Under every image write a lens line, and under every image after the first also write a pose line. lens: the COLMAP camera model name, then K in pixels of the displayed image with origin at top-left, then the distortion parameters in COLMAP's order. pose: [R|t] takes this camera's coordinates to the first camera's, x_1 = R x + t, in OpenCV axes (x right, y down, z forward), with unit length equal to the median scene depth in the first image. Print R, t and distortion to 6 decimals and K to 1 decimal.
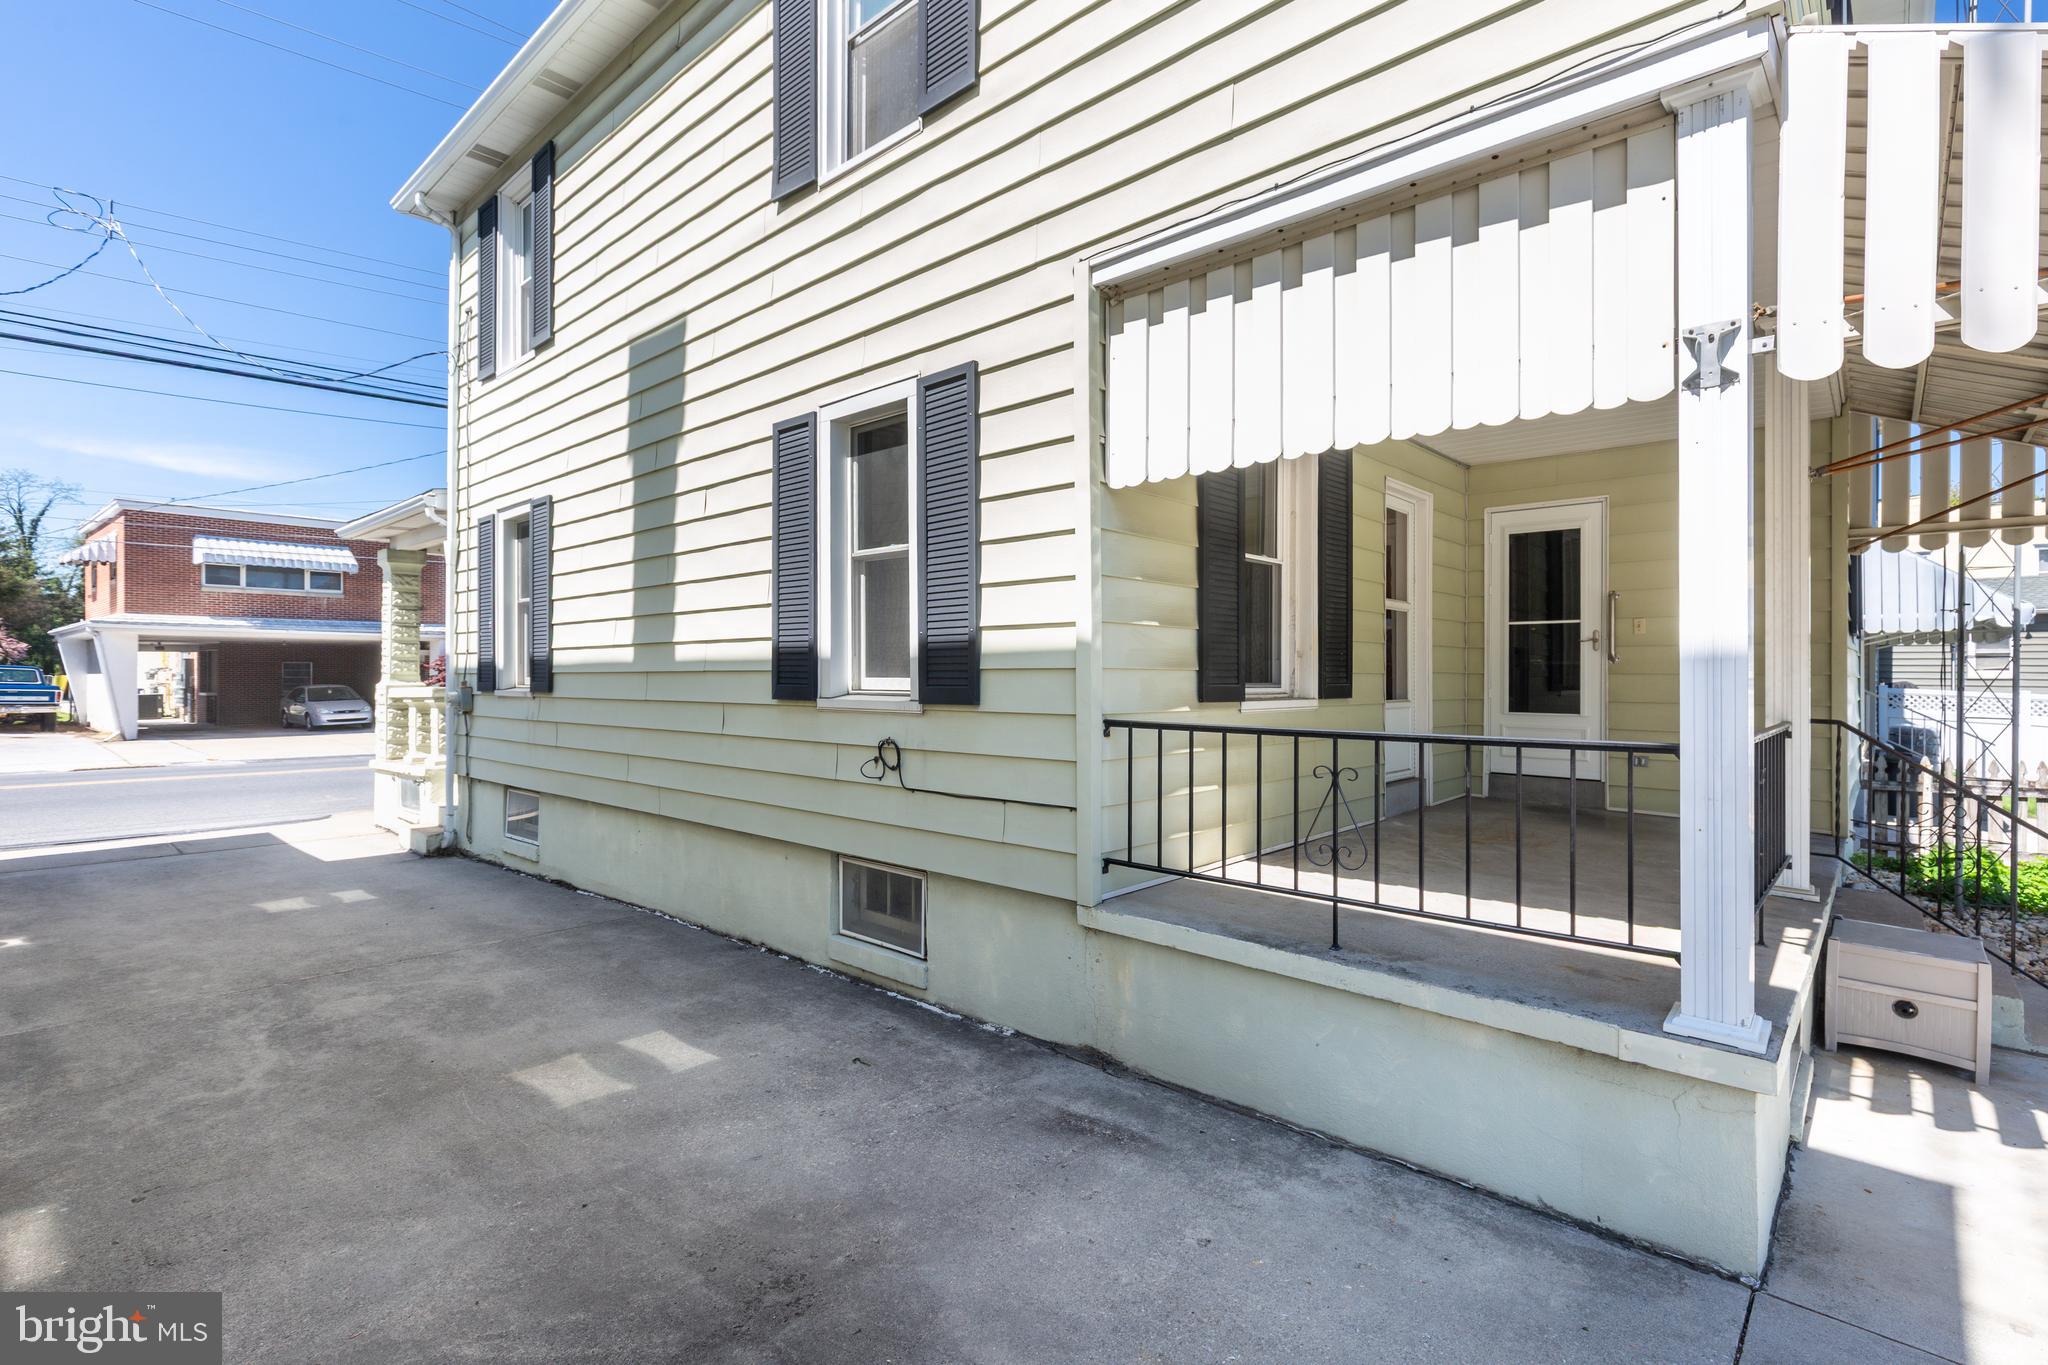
lens RADIAL K [[957.7, 0, 1046.8], [0, 957.7, 674.8], [0, 0, 1]] dist [0.005033, 0.000197]
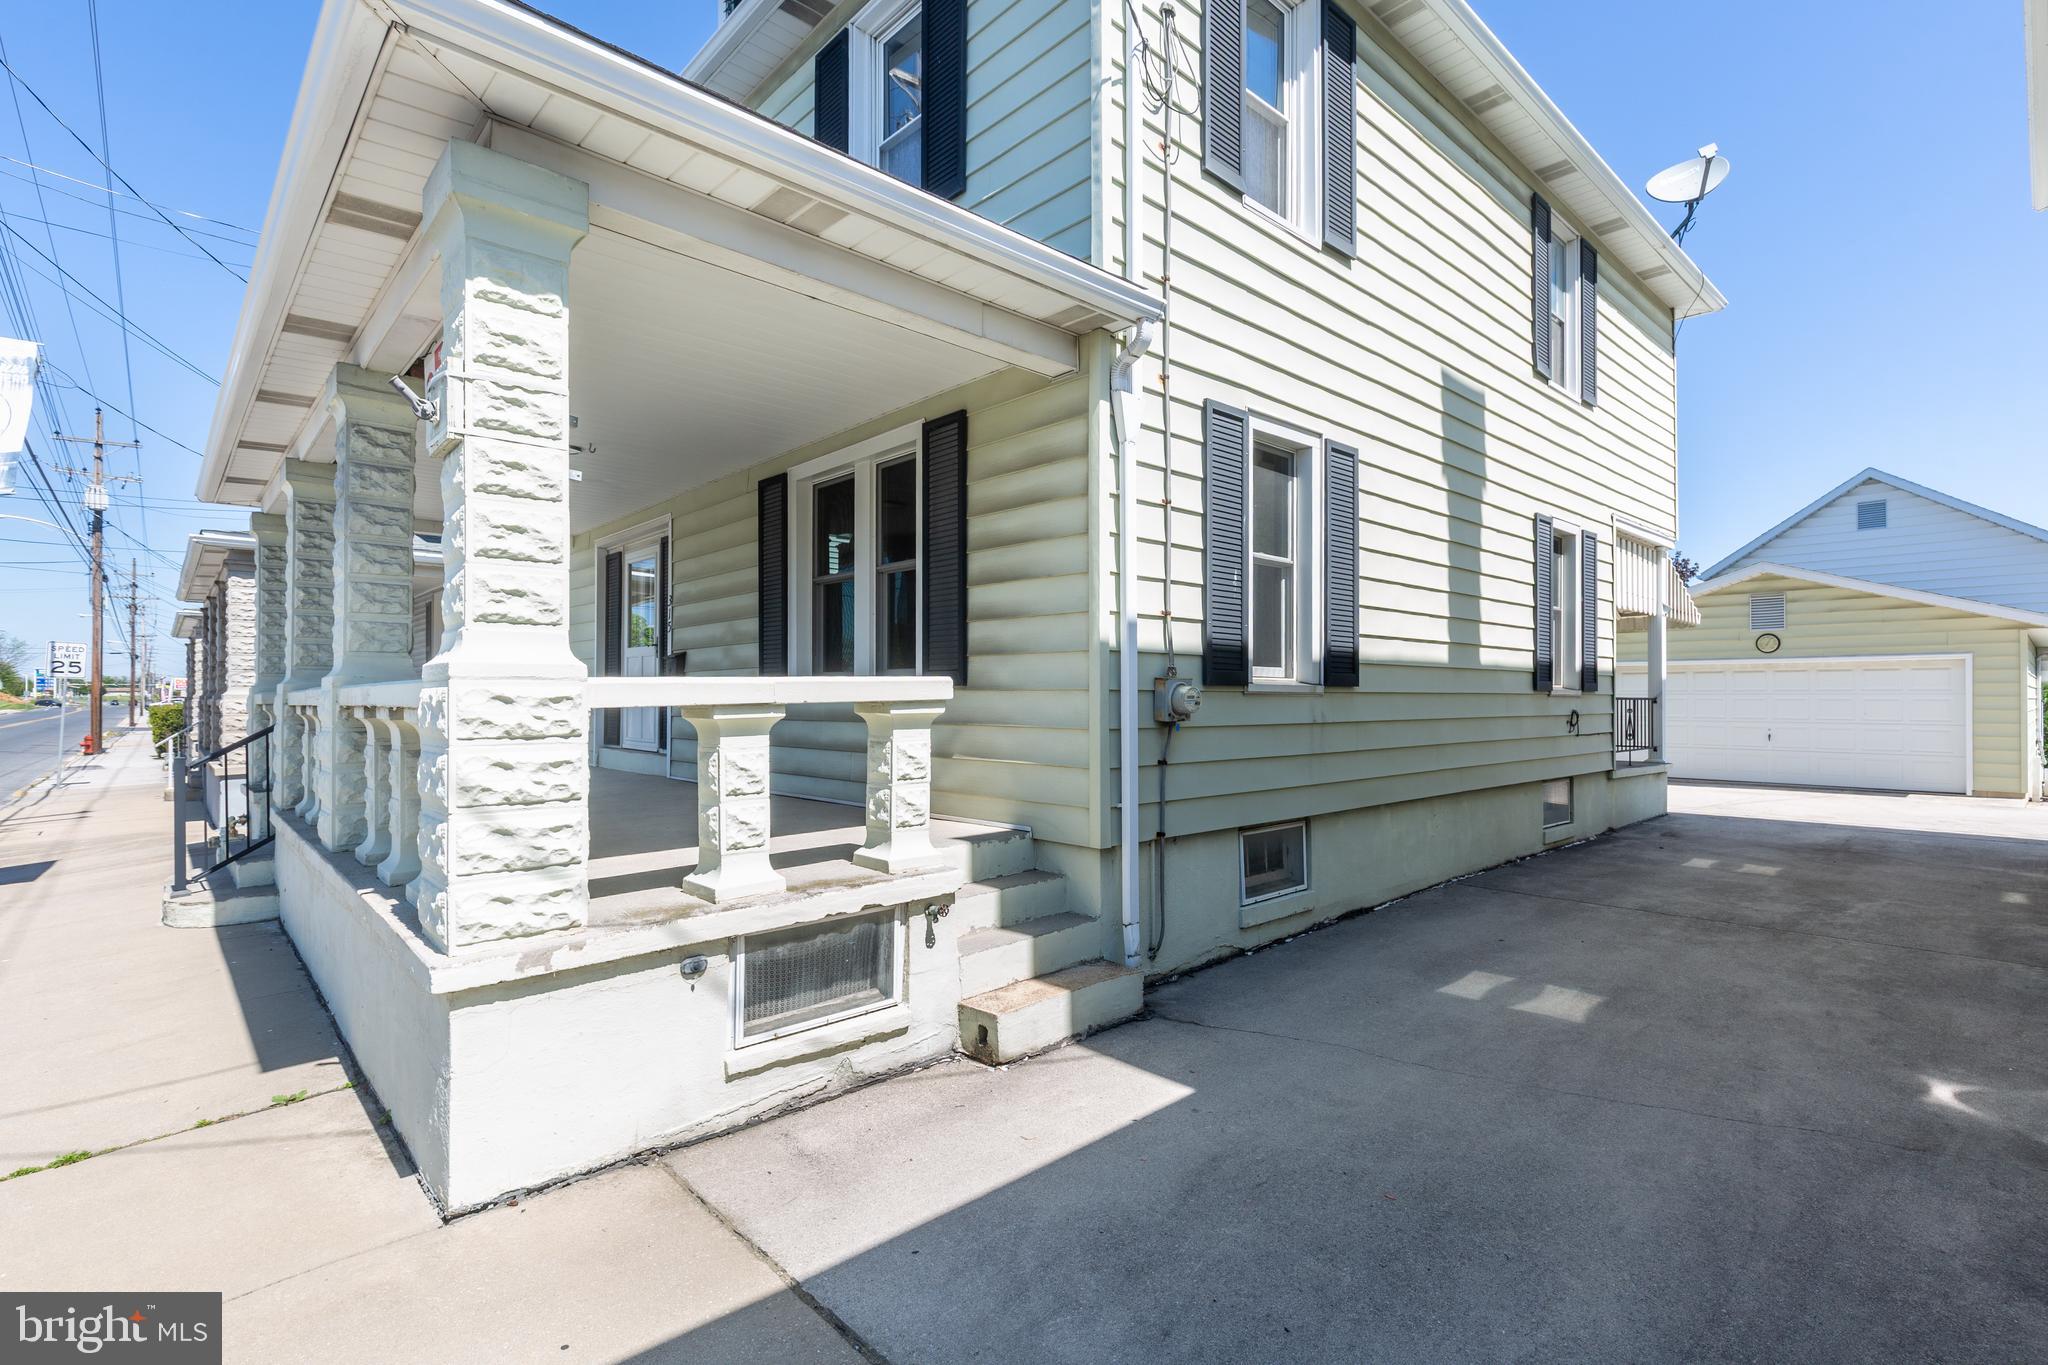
lens RADIAL K [[948.4, 0, 1050.6], [0, 948.4, 690.0], [0, 0, 1]] dist [0.008209, -0.000240]
pose [[0.089532, 0.006678, 0.995962, -1.822905], [-0.001279, 0.999977, -0.006590, 0.035544], [-0.995983, -0.000684, 0.089539, 1.592631]]
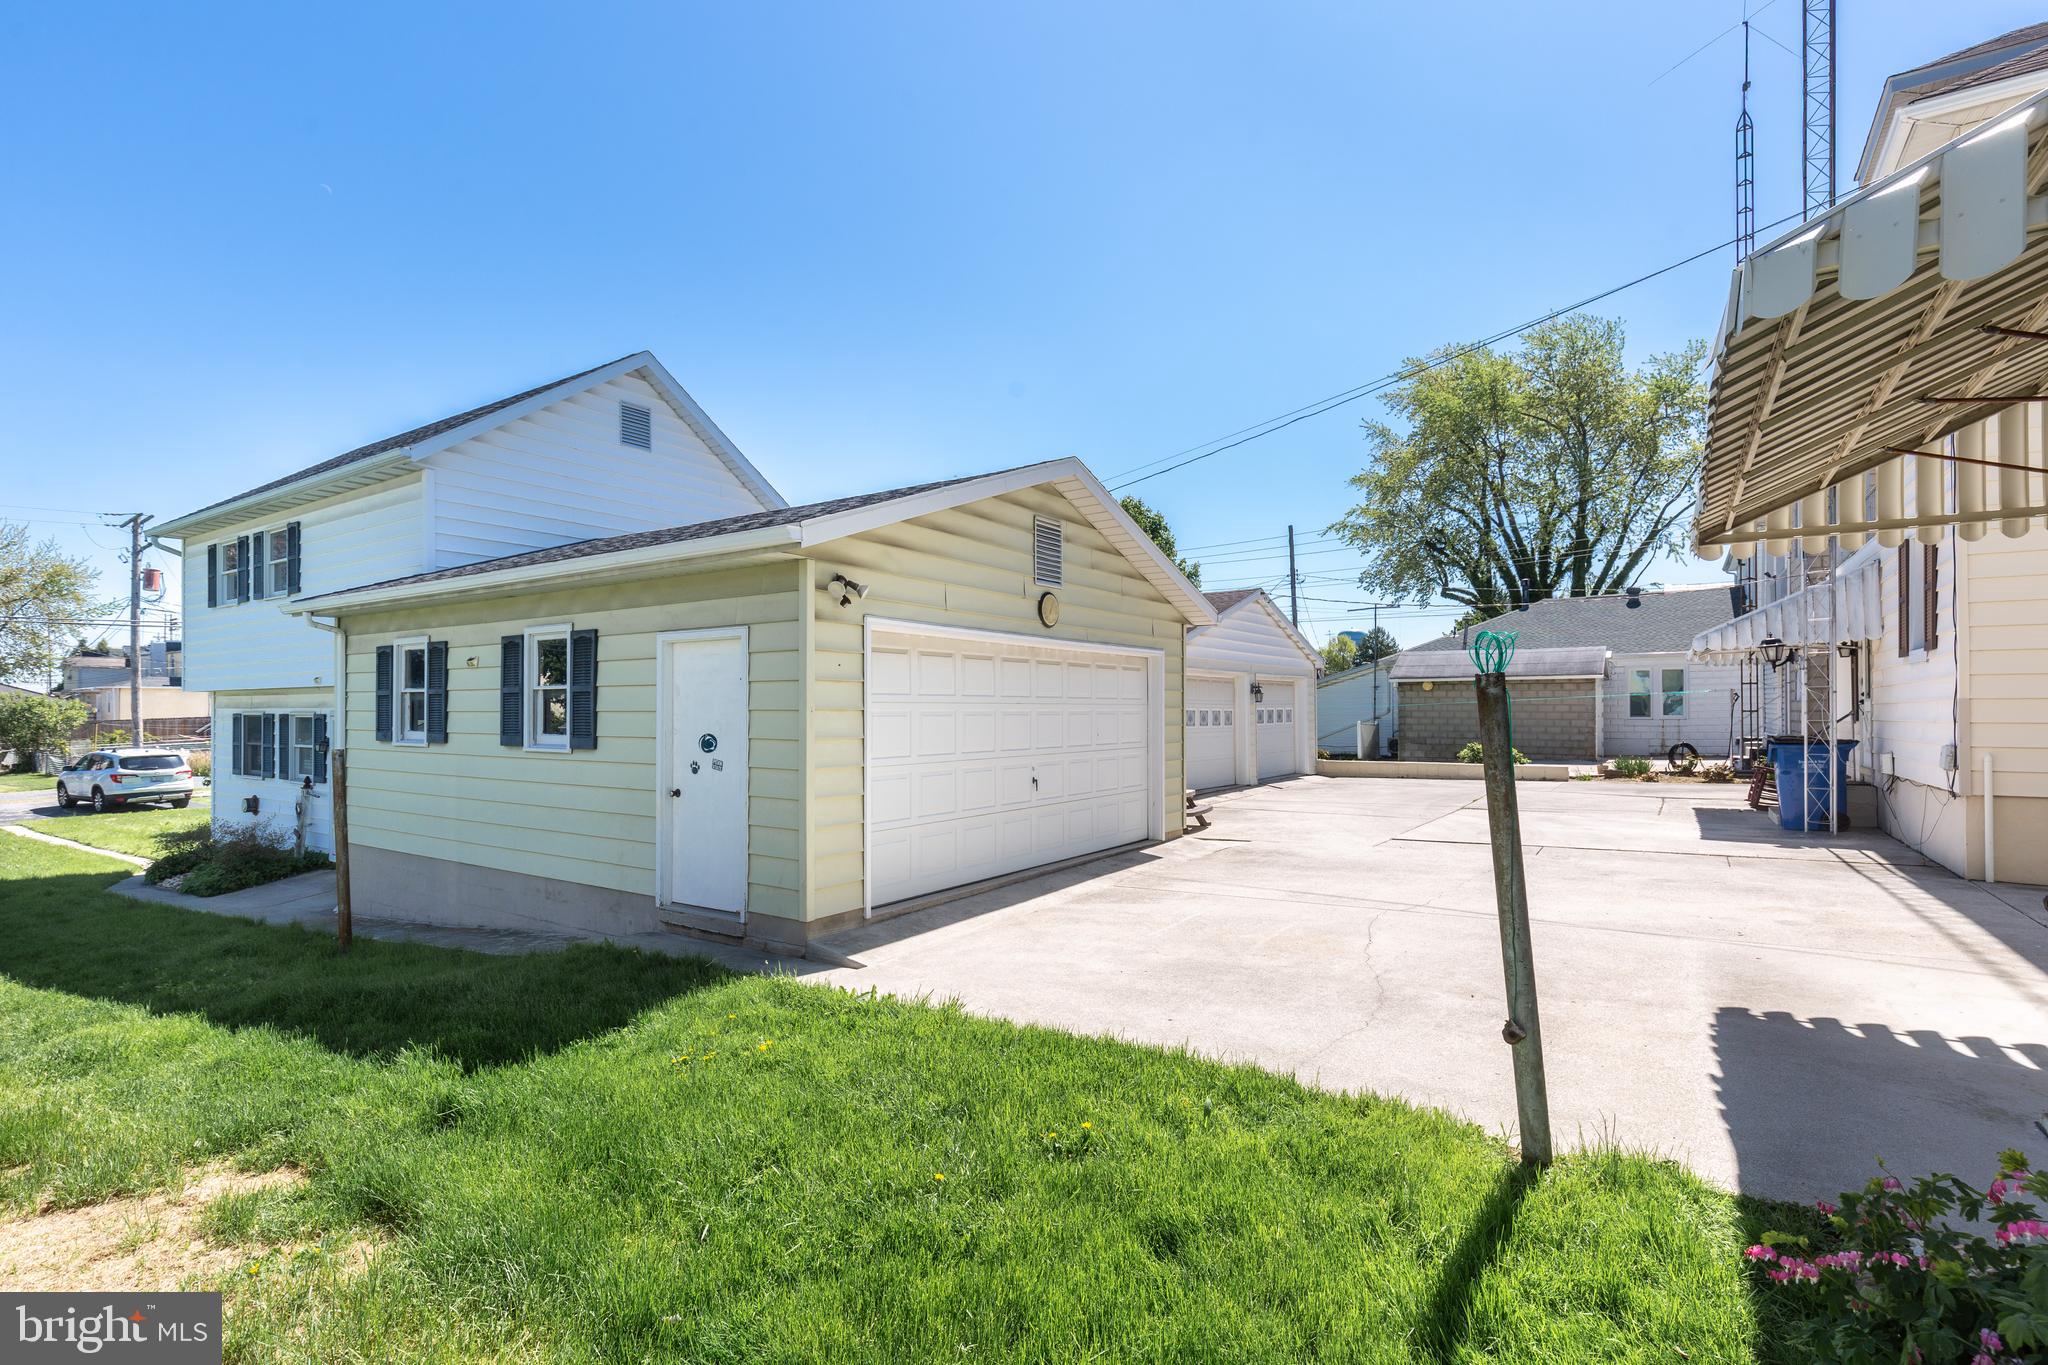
lens RADIAL K [[973.1, 0, 1012.4], [0, 973.1, 690.3], [0, 0, 1]] dist [0.011259, -0.000335]
pose [[-0.992158, -0.002637, -0.124963, 1.457189], [0.000040, 0.999771, -0.021420, 0.039207], [0.124990, -0.021257, -0.991930, 1.270104]]
